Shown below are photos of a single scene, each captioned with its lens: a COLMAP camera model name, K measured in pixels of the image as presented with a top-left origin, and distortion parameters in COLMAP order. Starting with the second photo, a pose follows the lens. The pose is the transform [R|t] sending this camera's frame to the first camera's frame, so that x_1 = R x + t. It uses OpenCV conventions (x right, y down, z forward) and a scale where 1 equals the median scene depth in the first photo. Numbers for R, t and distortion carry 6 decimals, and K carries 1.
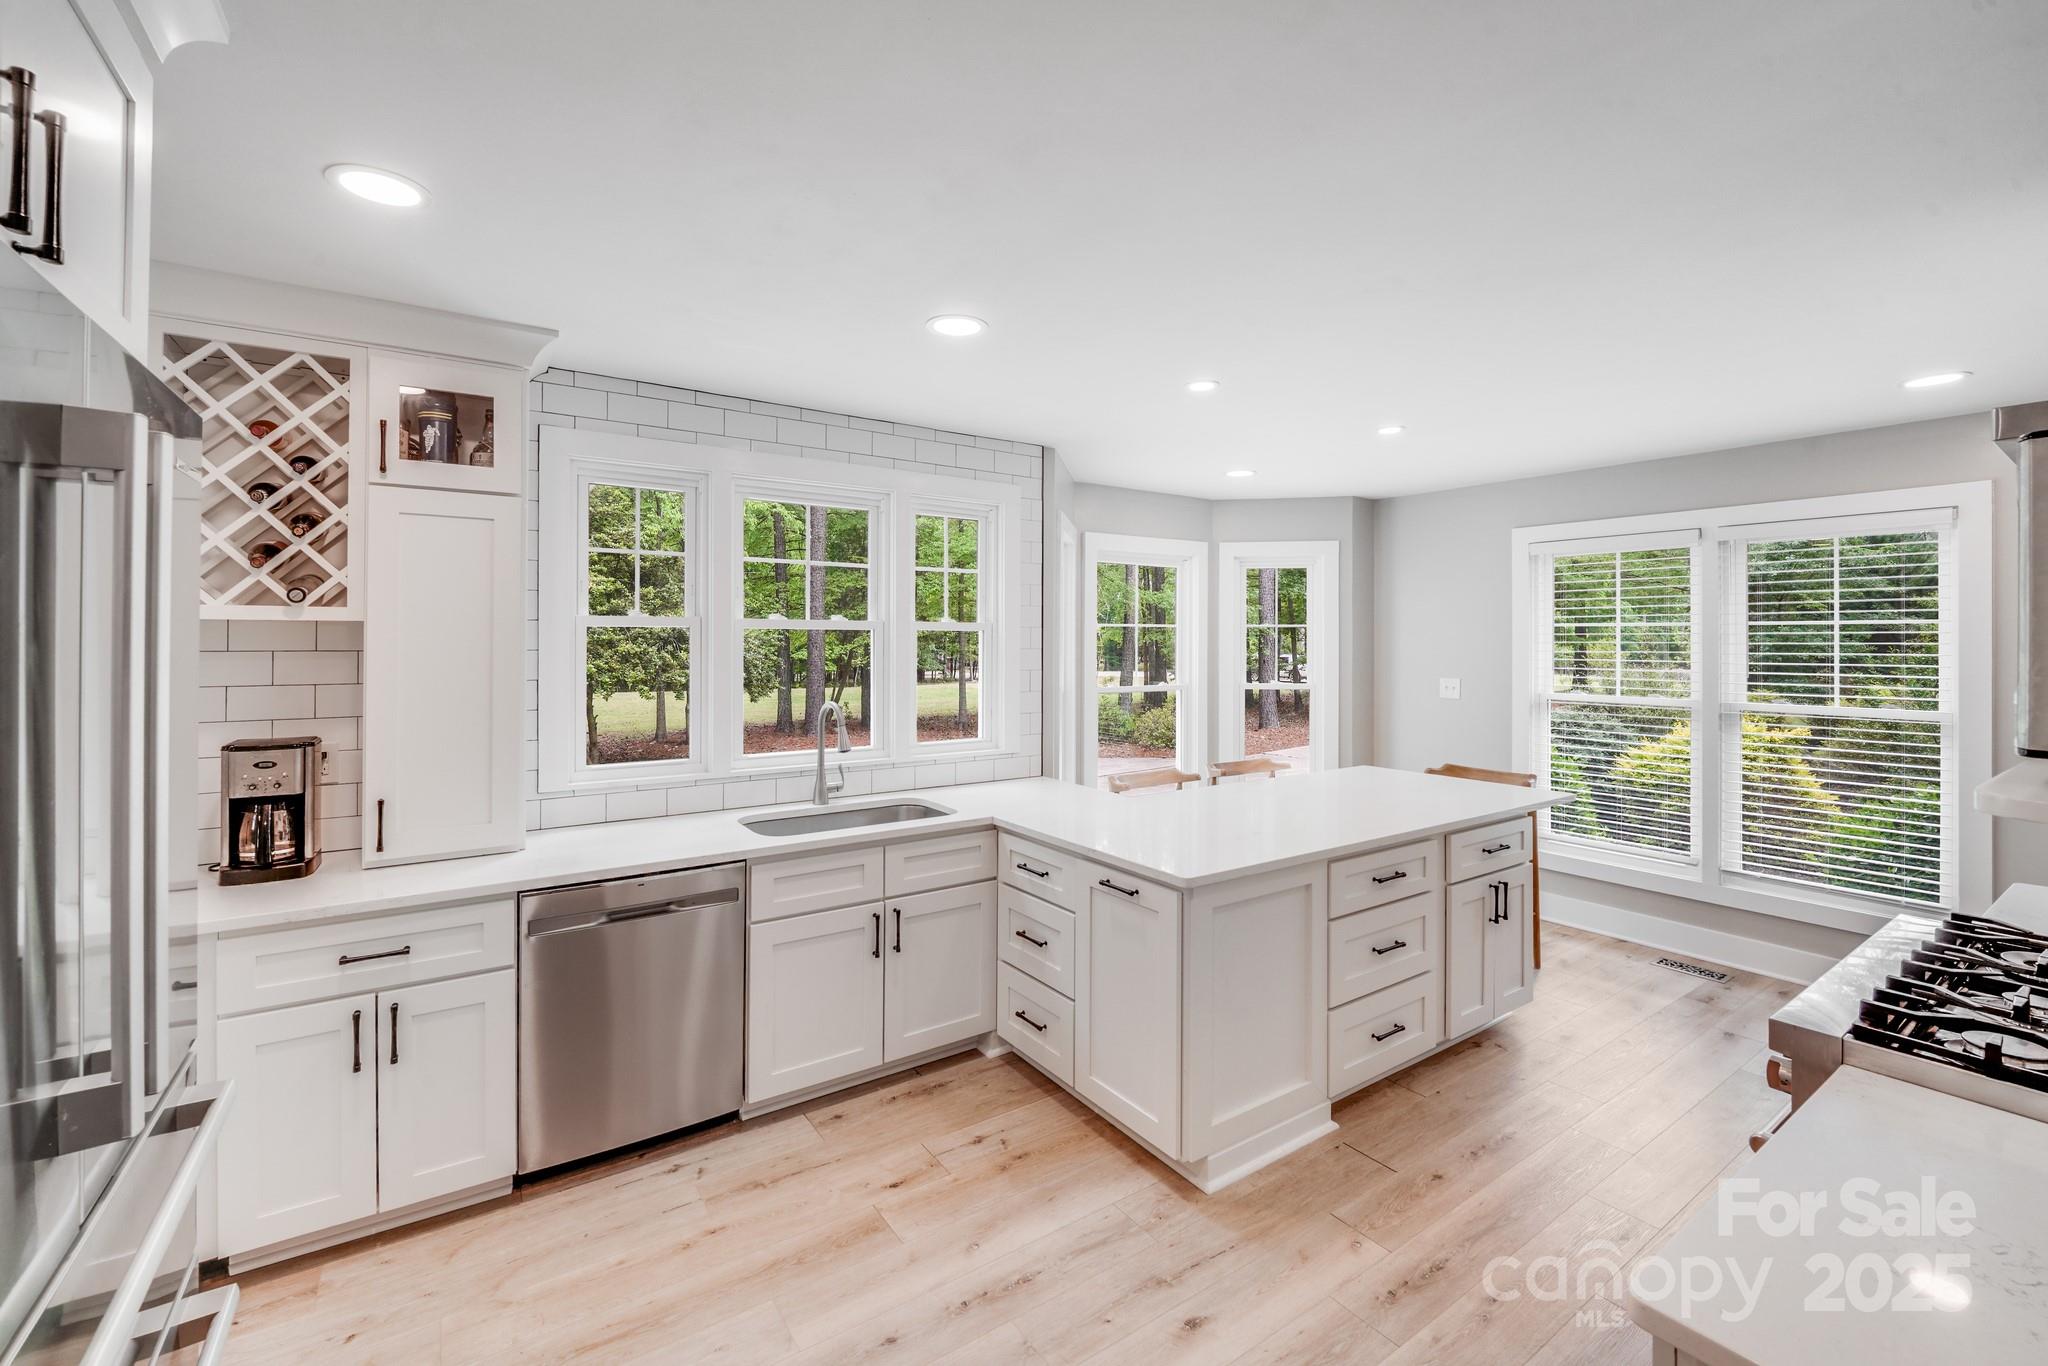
lens RADIAL K [[850.4, 0, 1021.9], [0, 850.4, 637.7], [0, 0, 1]] dist [-0.011902, -0.000081]
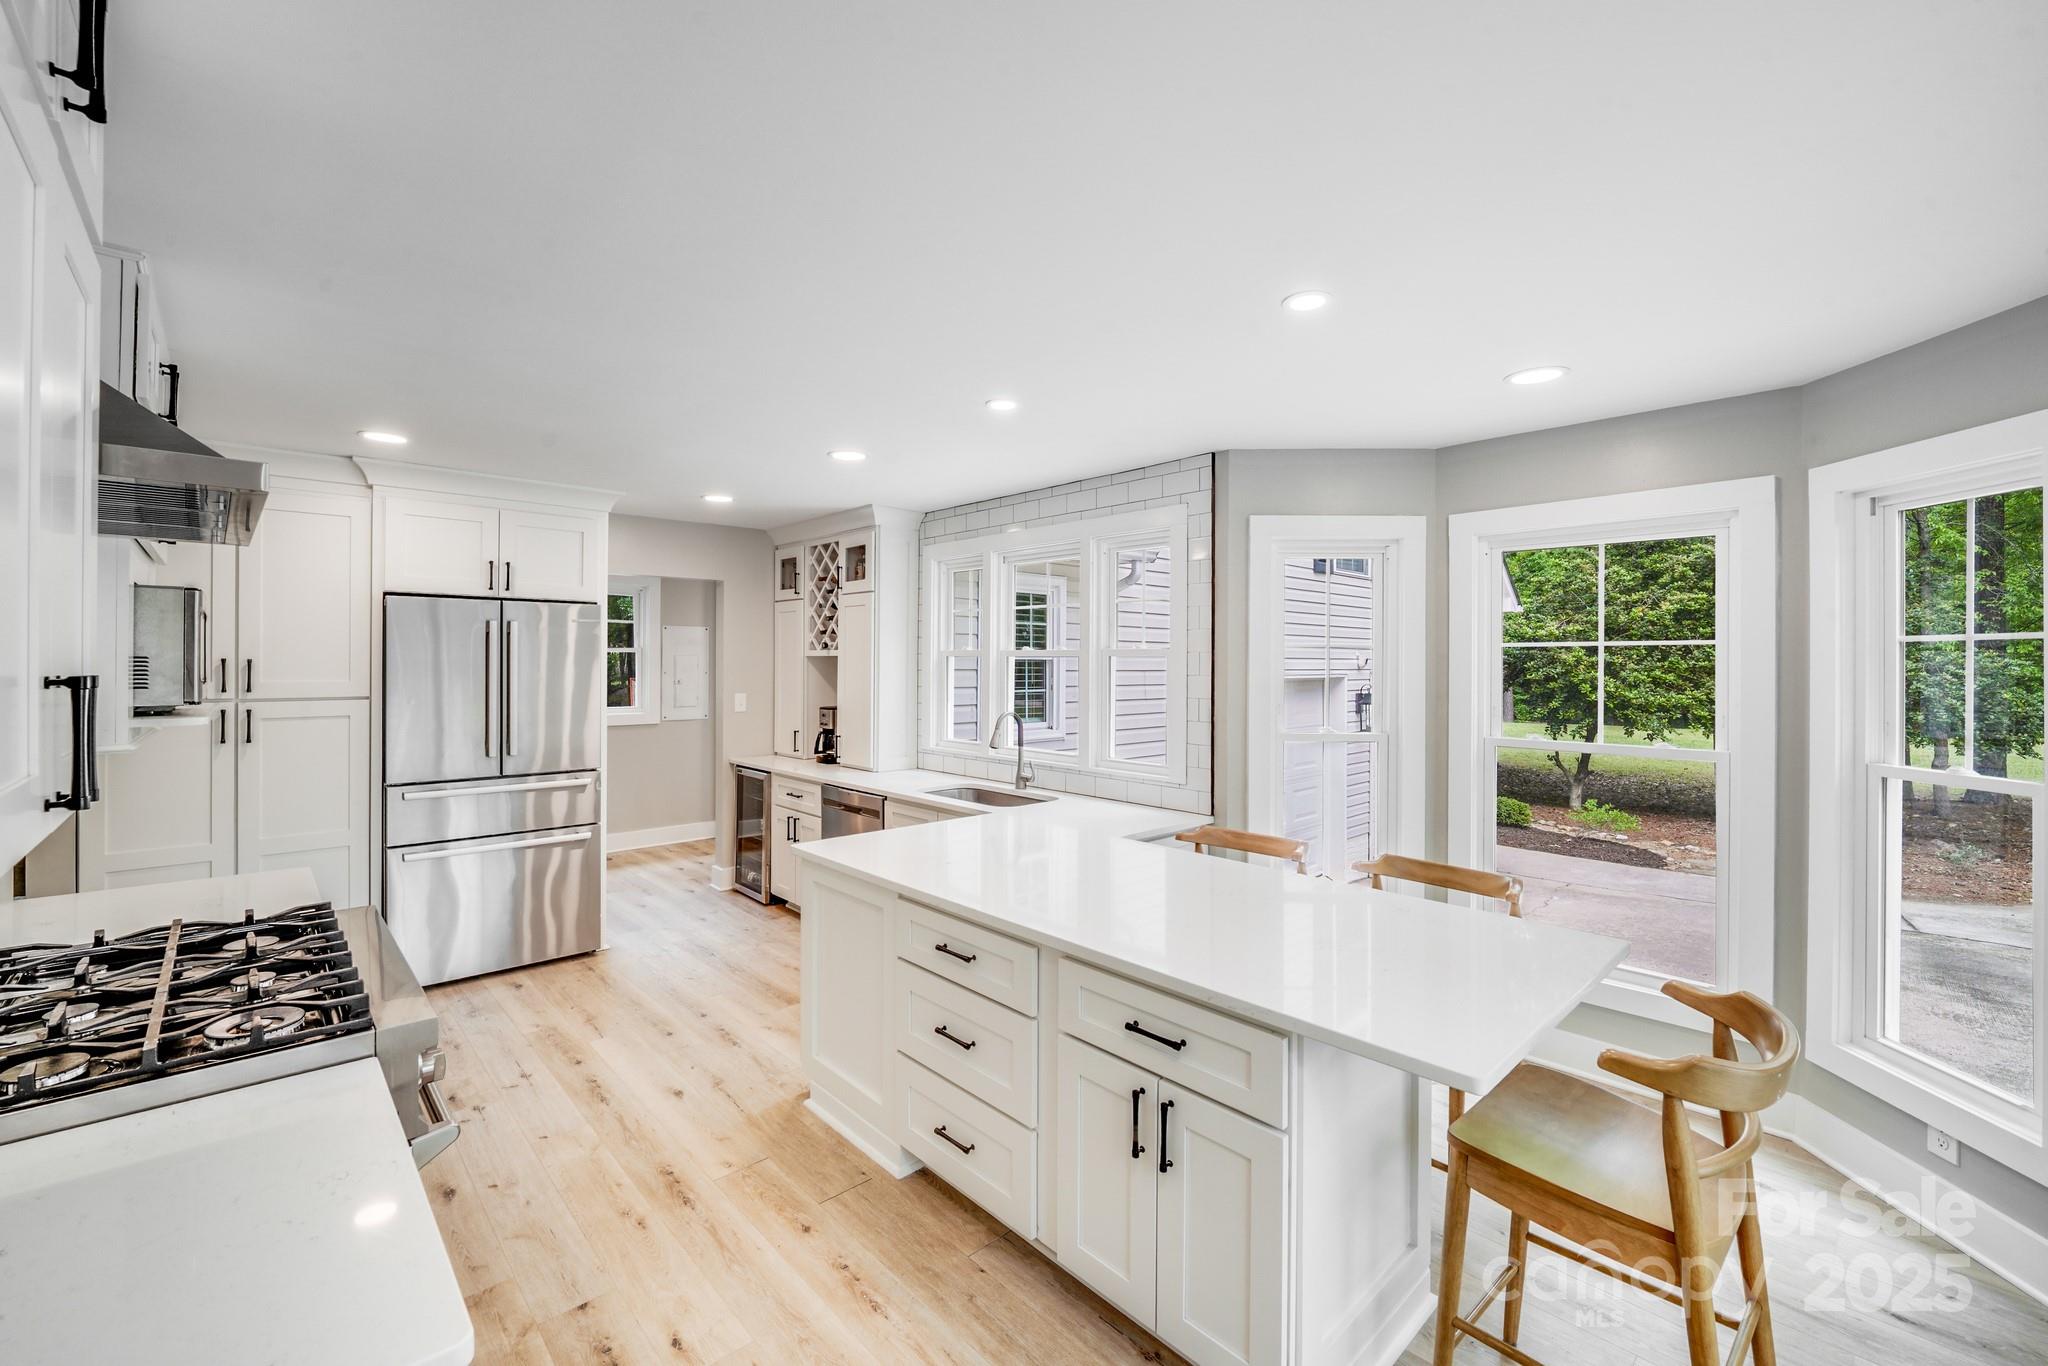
lens RADIAL K [[842.9, 0, 1022.6], [0, 842.9, 670.2], [0, 0, 1]] dist [-0.010283, -0.000300]
pose [[0.153262, 0.008583, -0.988148, 1.204671], [-0.000728, 0.999963, 0.008572, -0.001565], [0.988185, -0.000594, 0.153262, 0.903569]]
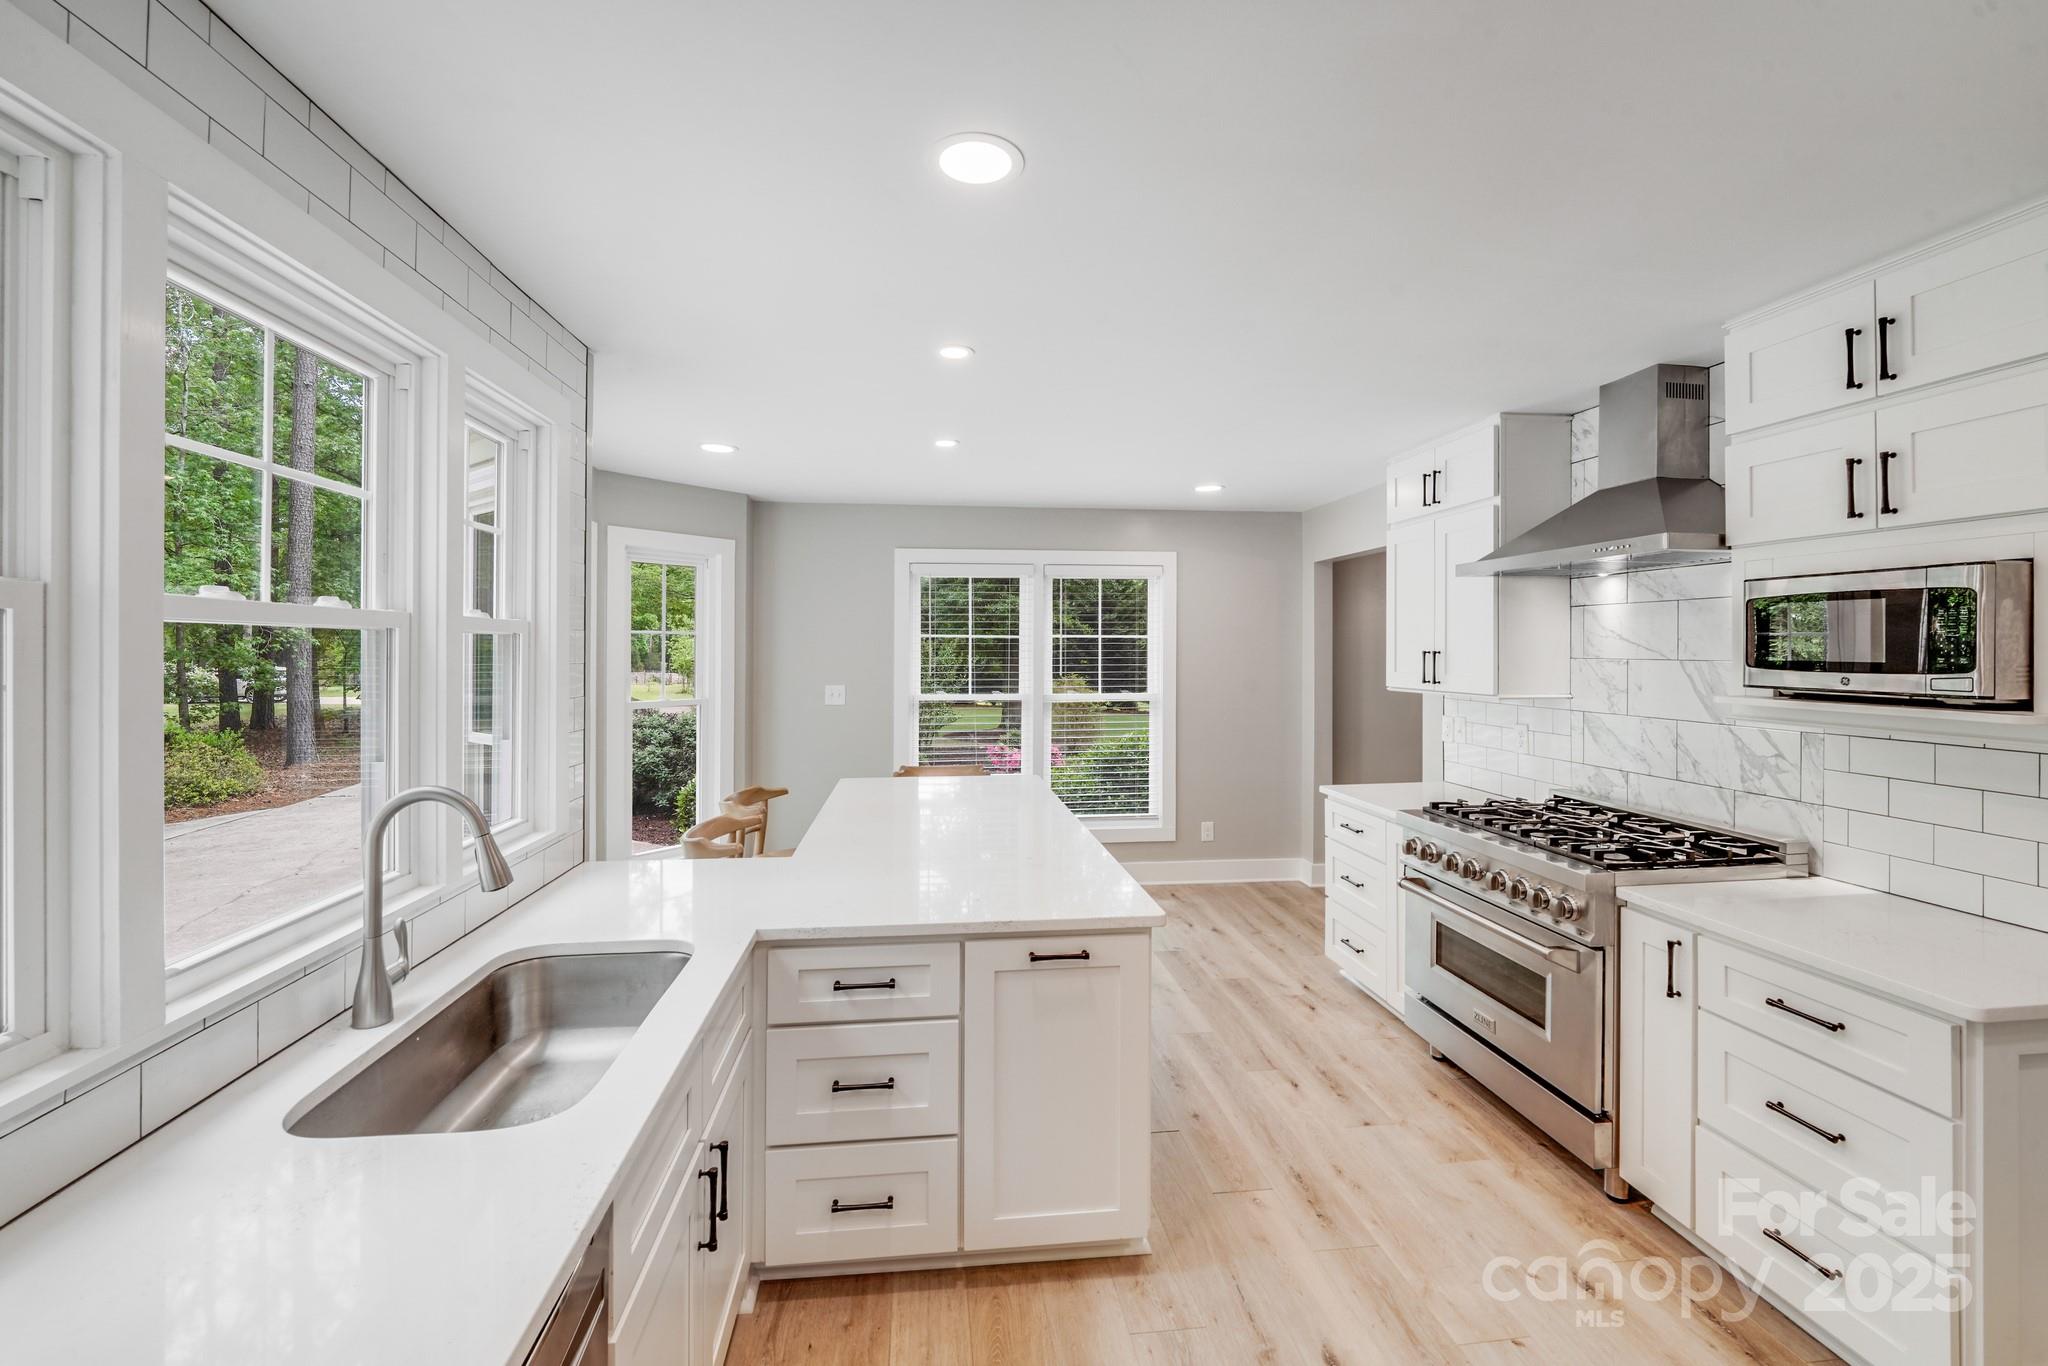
lens RADIAL K [[845.5, 0, 1012.7], [0, 845.5, 649.7], [0, 0, 1]] dist [-0.001852, 0.000249]
pose [[0.467538, -0.003677, 0.883965, -0.529481], [-0.003212, 0.999978, 0.005858, -0.004159], [-0.883967, -0.005578, 0.467516, 0.564137]]
